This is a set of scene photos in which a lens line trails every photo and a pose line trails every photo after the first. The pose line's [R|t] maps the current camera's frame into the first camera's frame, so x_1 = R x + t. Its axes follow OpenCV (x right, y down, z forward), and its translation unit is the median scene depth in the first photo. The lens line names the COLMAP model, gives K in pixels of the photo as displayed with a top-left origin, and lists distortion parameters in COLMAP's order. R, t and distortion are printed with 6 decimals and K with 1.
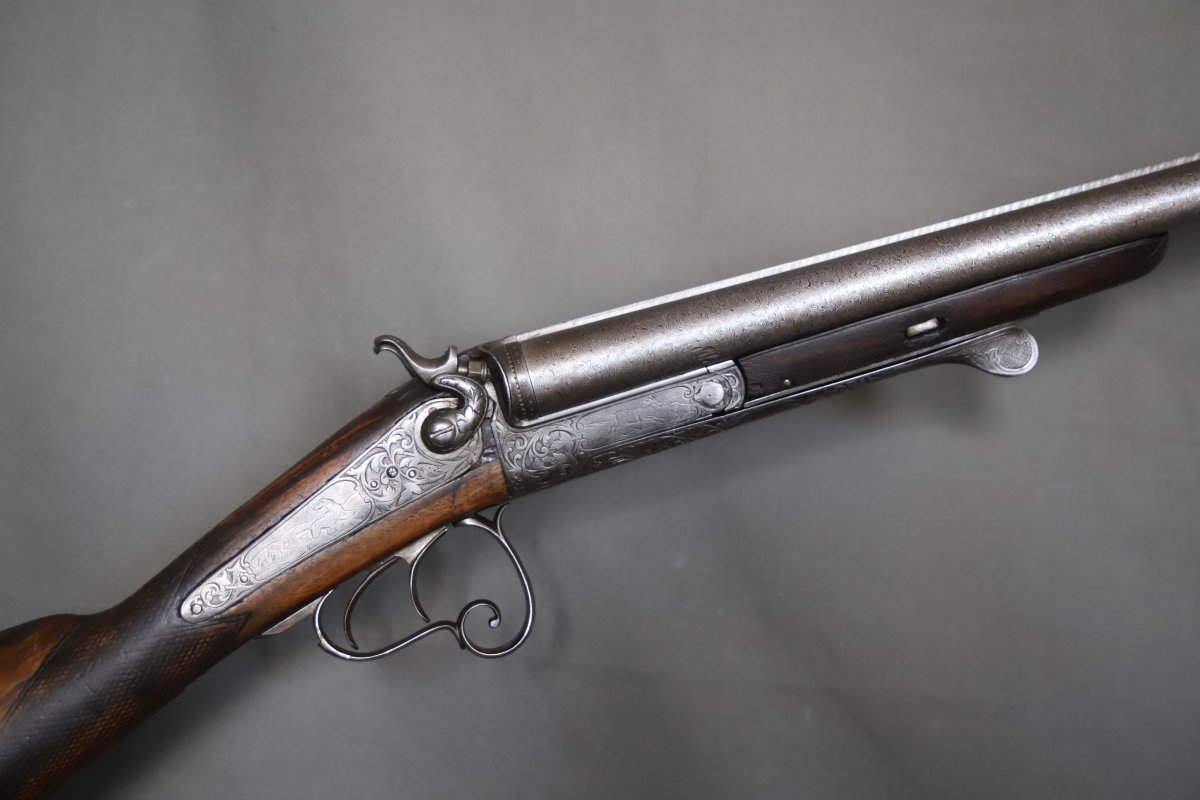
lens RADIAL K [[1929.1, 0, 642.7], [0, 1929.1, 405.7], [0, 0, 1]] dist [0.011680, 0.000000]
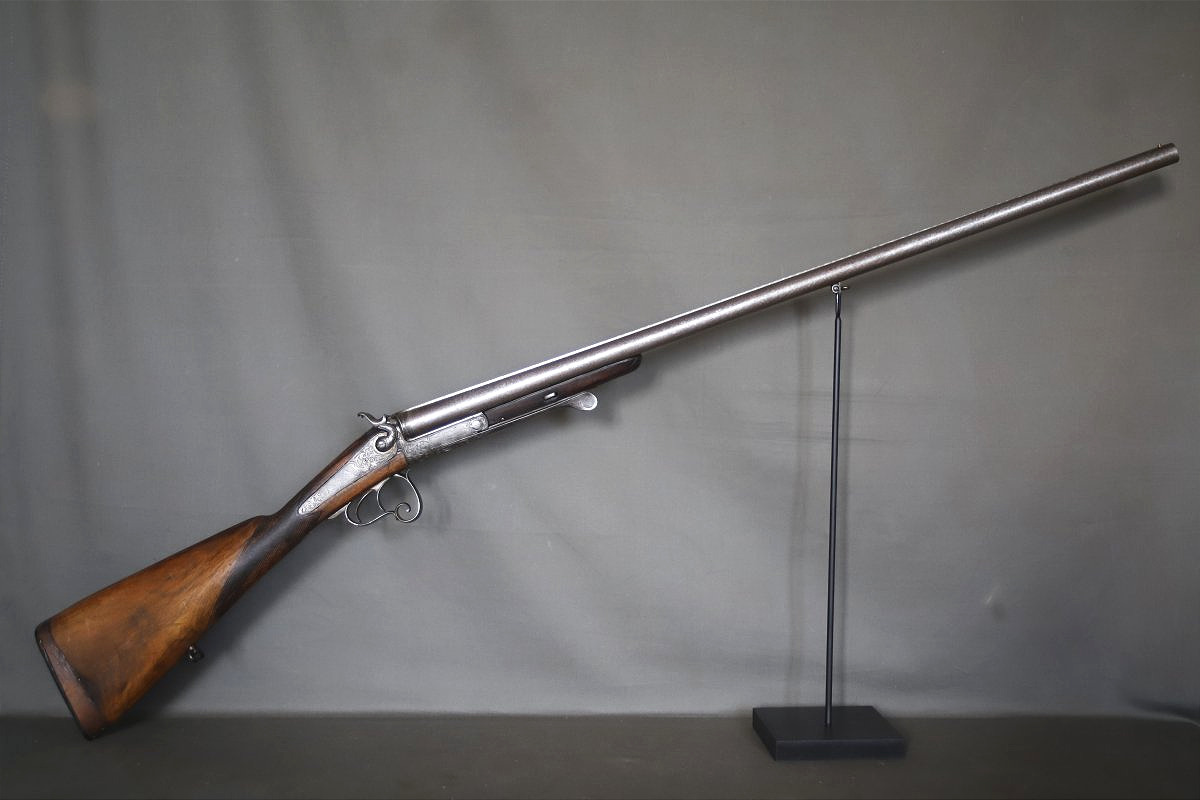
lens RADIAL K [[1633.7, 0, 599.8], [0, 1633.7, 400.4], [0, 0, 1]] dist [-0.038464, 0.000000]
pose [[0.990264, -0.067352, -0.121826, 0.512584], [0.067525, 0.997714, -0.002710, -0.023275], [0.121730, -0.005542, 0.992548, -1.361921]]
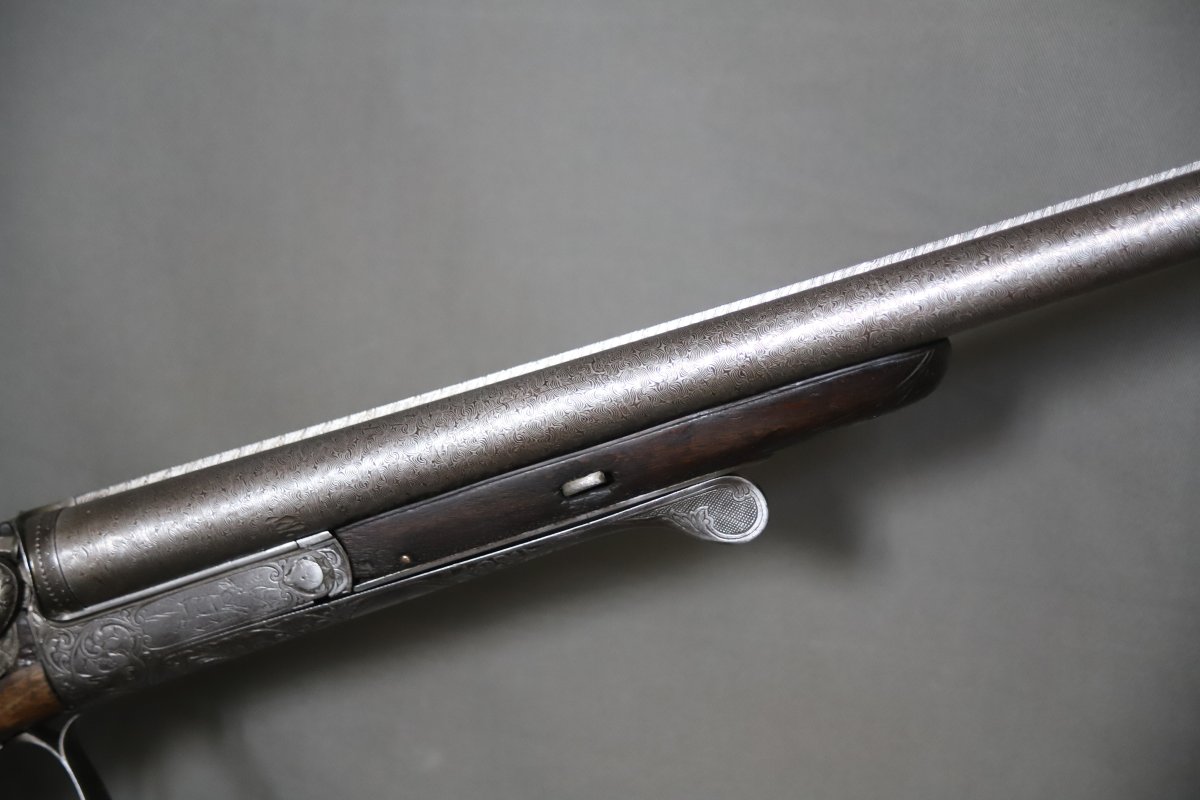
lens RADIAL K [[2494.6, 0, 602.0], [0, 2494.6, 403.6], [0, 0, 1]] dist [0.182667, 0.000000]
pose [[0.959054, -0.011996, -0.282970, 0.425641], [0.019379, 0.999541, 0.023307, -0.094070], [0.282560, -0.027837, 0.958846, 0.098848]]
